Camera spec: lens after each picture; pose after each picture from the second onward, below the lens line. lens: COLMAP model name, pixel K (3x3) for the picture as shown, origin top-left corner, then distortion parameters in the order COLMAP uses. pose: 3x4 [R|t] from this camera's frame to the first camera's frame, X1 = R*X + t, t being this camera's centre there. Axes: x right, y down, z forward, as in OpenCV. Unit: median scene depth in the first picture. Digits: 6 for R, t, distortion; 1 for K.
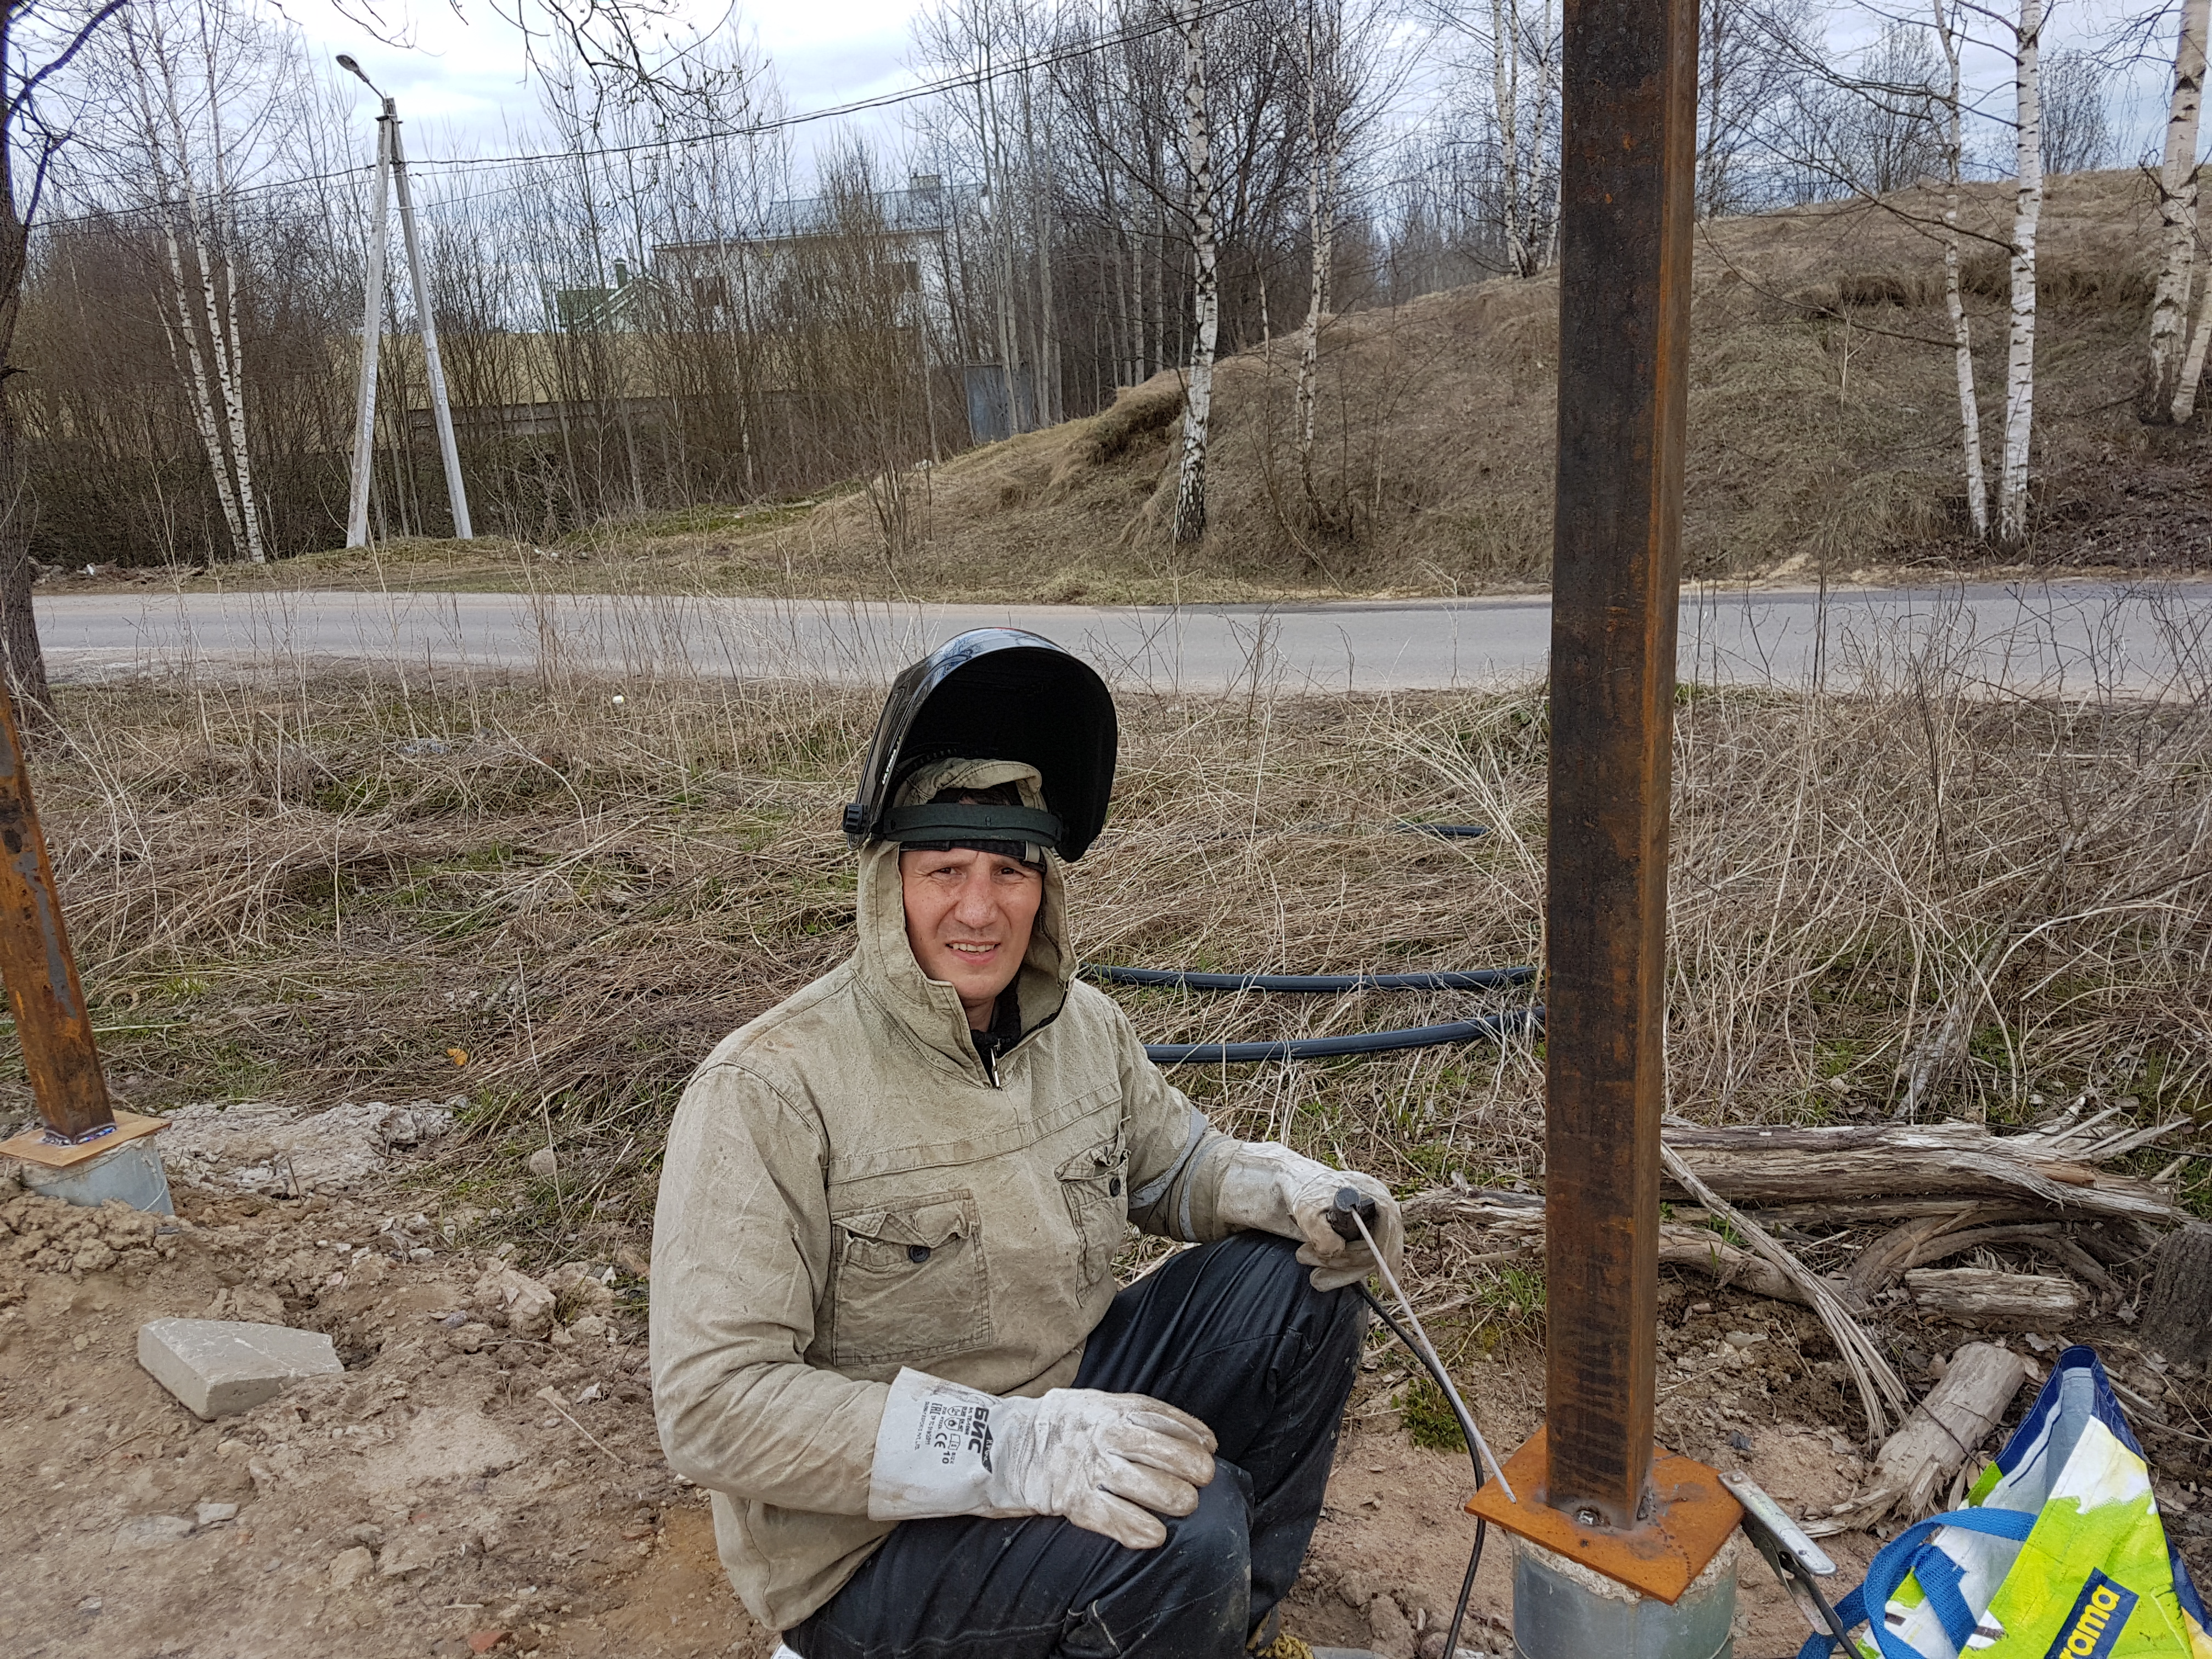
lens RADIAL K [[1661.3, 0, 1102.4], [0, 1661.3, 826.3], [0, 0, 1]] dist [0.045879, -0.001158]
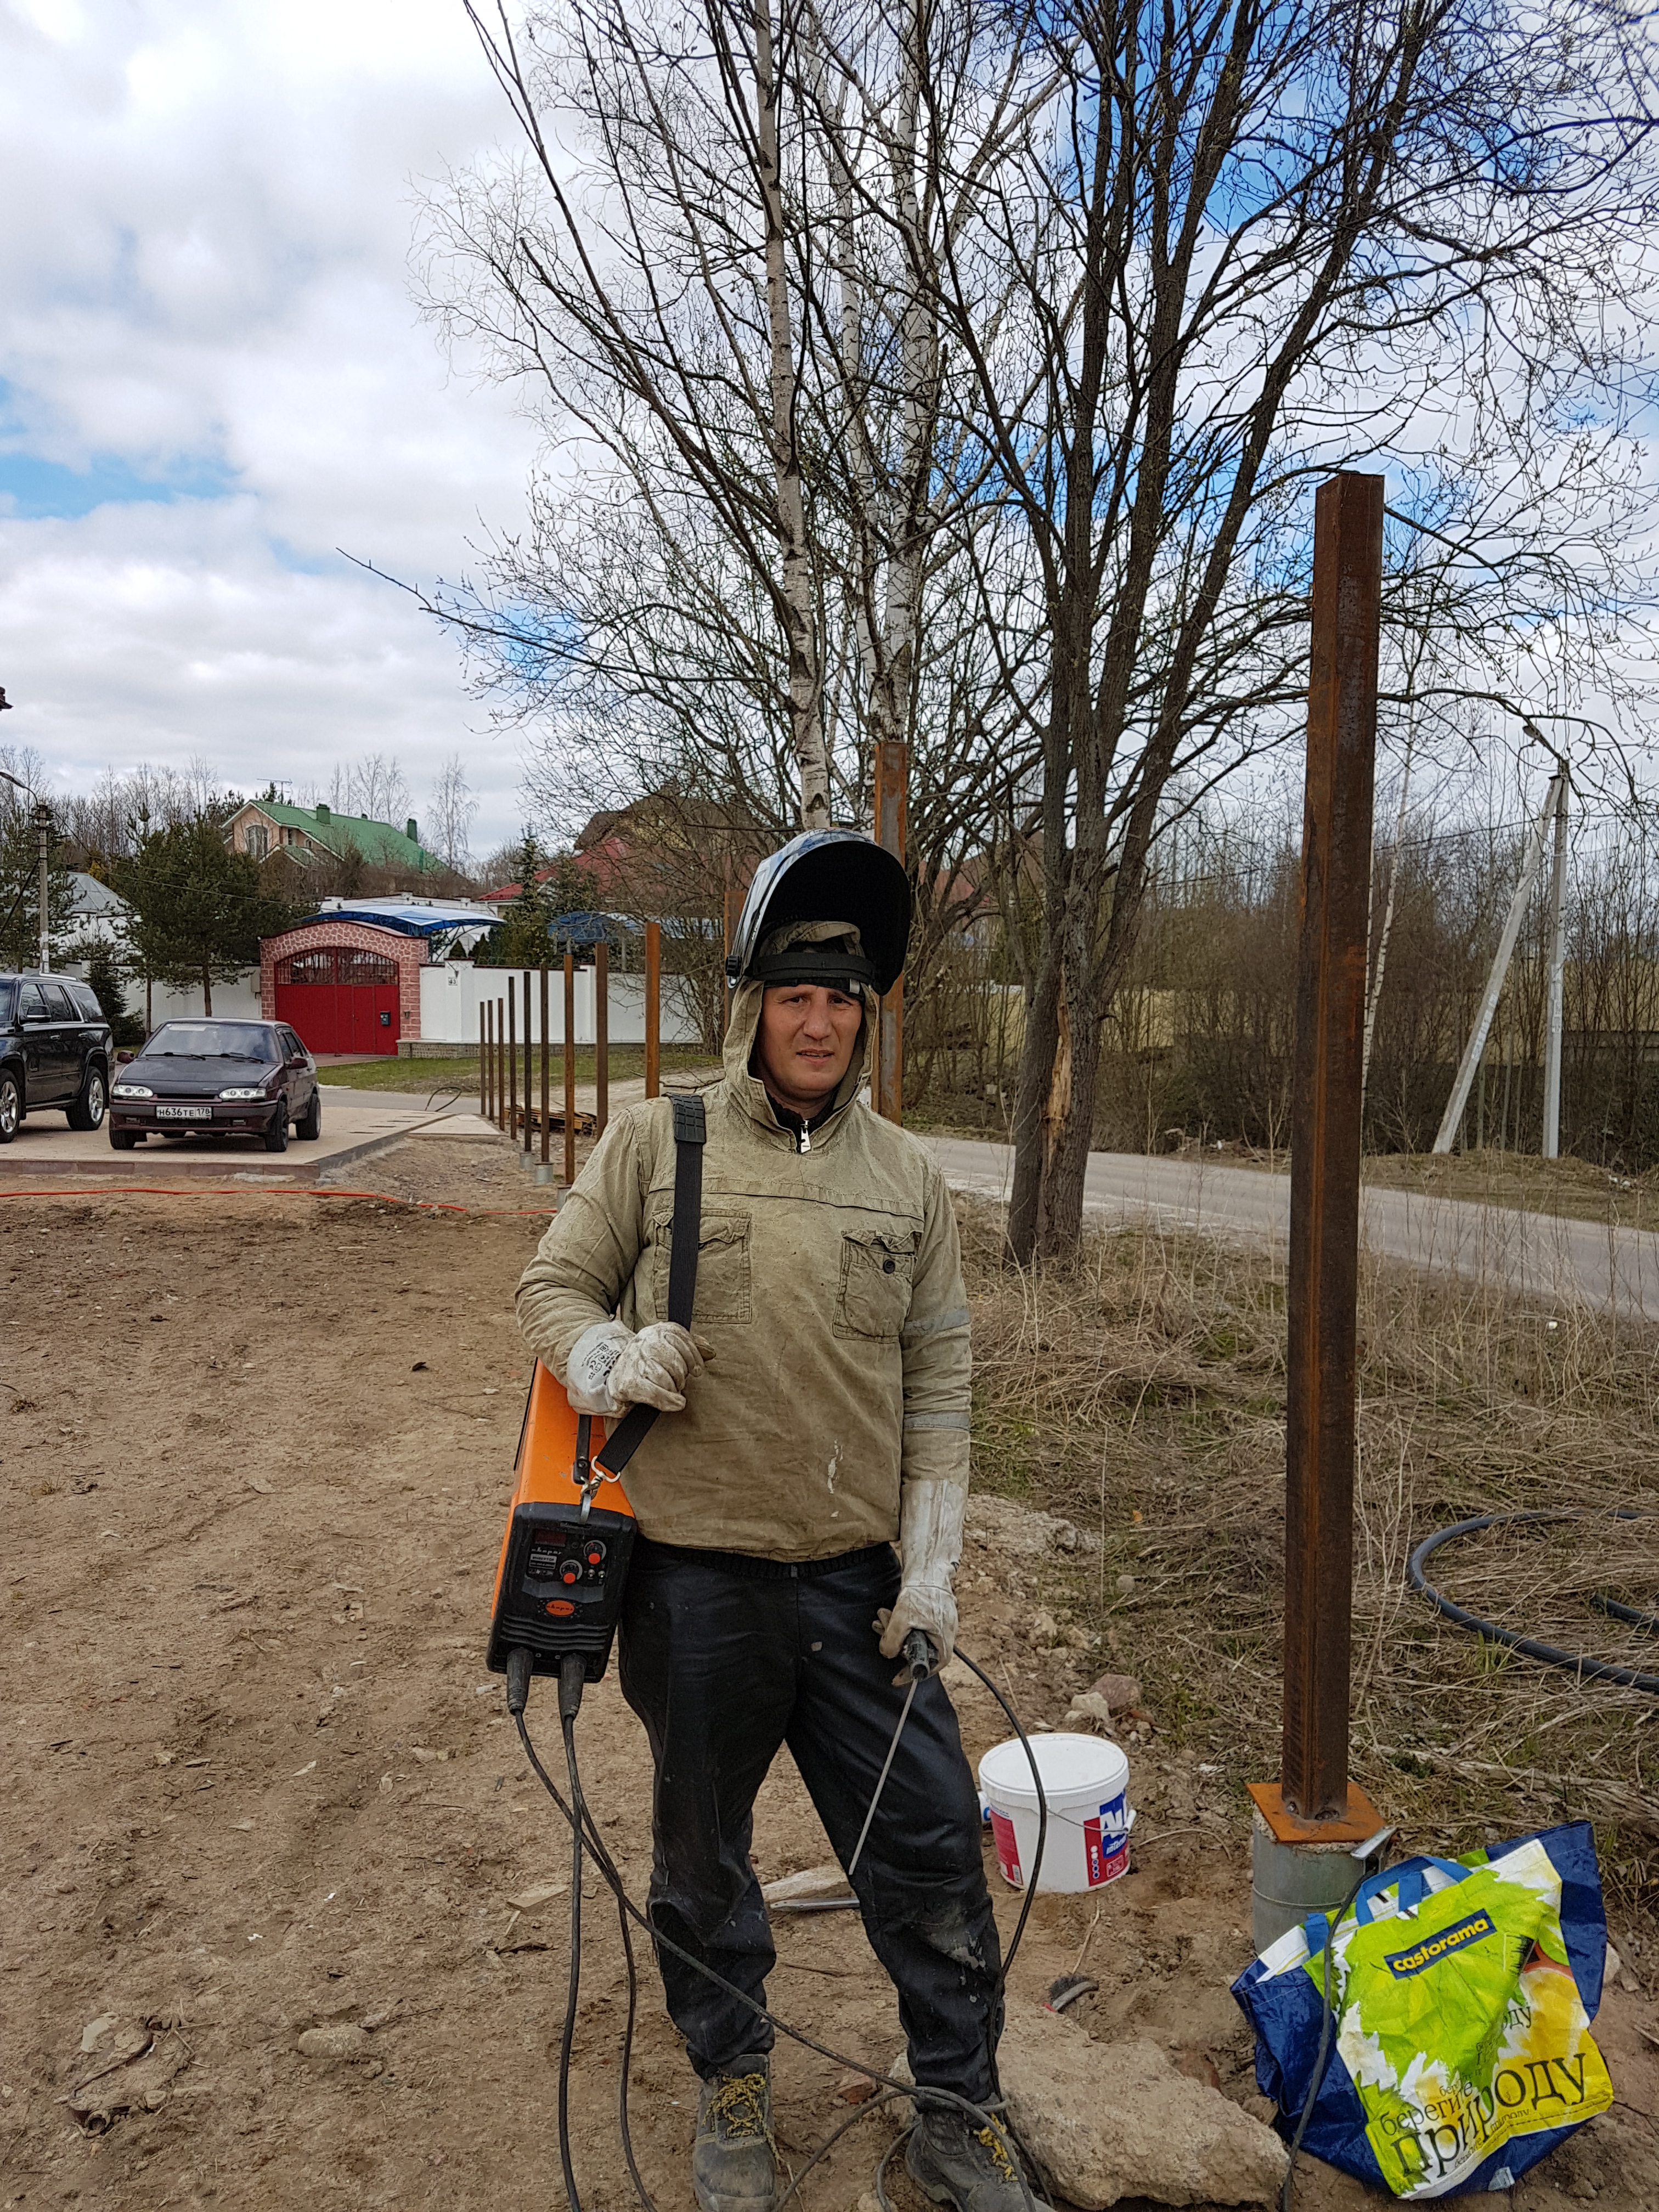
lens RADIAL K [[1661.3, 0, 828.3], [0, 1661.3, 1107.6], [0, 0, 1]] dist [0.045879, -0.001158]
pose [[0.695414, 0.106427, -0.710685, 0.098666], [-0.240149, 0.966532, -0.090247, -0.002624], [0.677295, 0.233429, 0.697698, -0.065612]]
